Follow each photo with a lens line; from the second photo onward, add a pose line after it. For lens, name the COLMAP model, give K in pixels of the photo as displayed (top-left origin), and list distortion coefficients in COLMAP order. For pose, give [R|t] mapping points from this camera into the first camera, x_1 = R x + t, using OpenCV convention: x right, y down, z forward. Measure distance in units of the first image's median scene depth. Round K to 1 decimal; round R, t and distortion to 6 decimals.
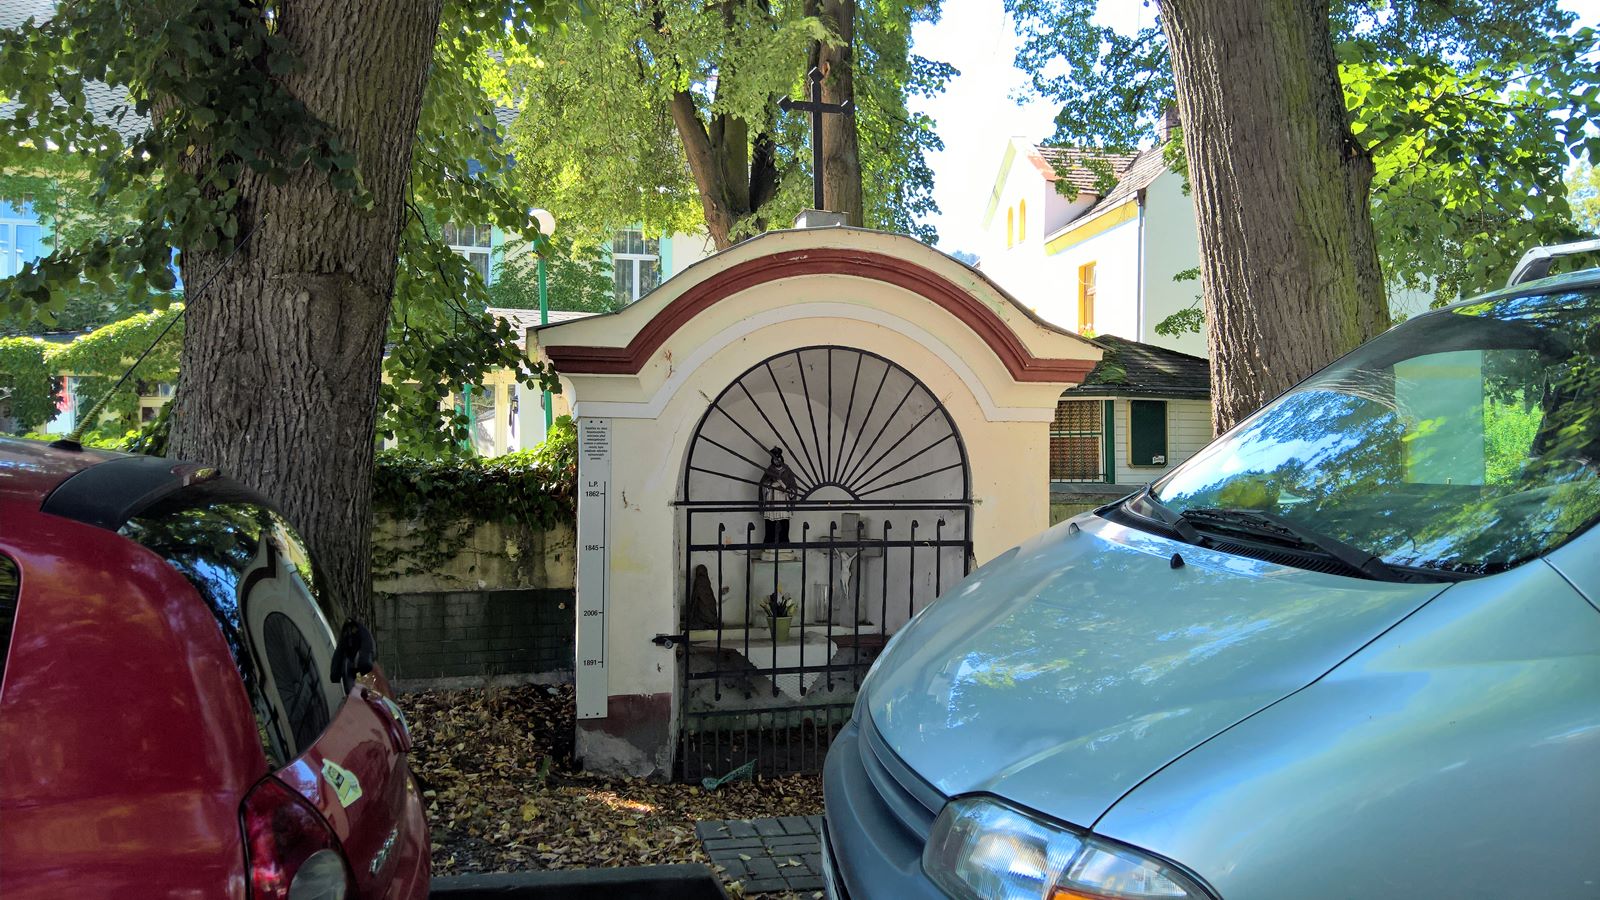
lens RADIAL K [[1068.1, 0, 810.1], [0, 1068.1, 445.4], [0, 0, 1]] dist [0.006491, -0.001828]
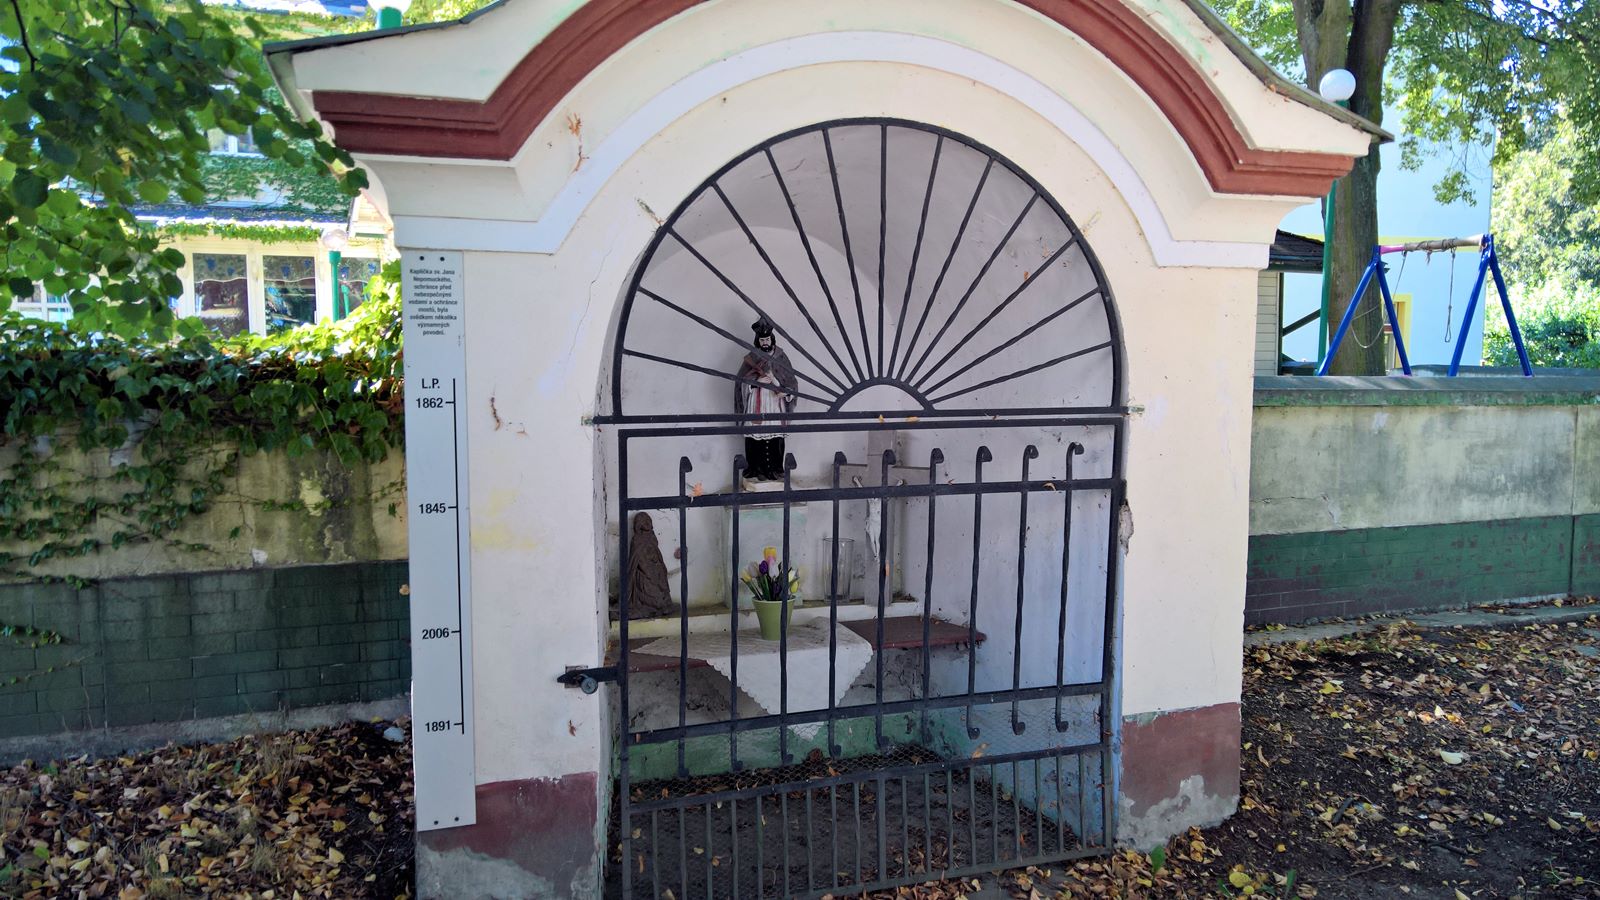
lens RADIAL K [[1068.1, 0, 795.2], [0, 1068.1, 462.0], [0, 0, 1]] dist [0.006491, -0.001828]
pose [[0.998392, -0.008143, 0.056092, -0.055095], [0.001430, 0.992931, 0.118685, 0.012261], [-0.056662, -0.118414, 0.991346, 0.447251]]
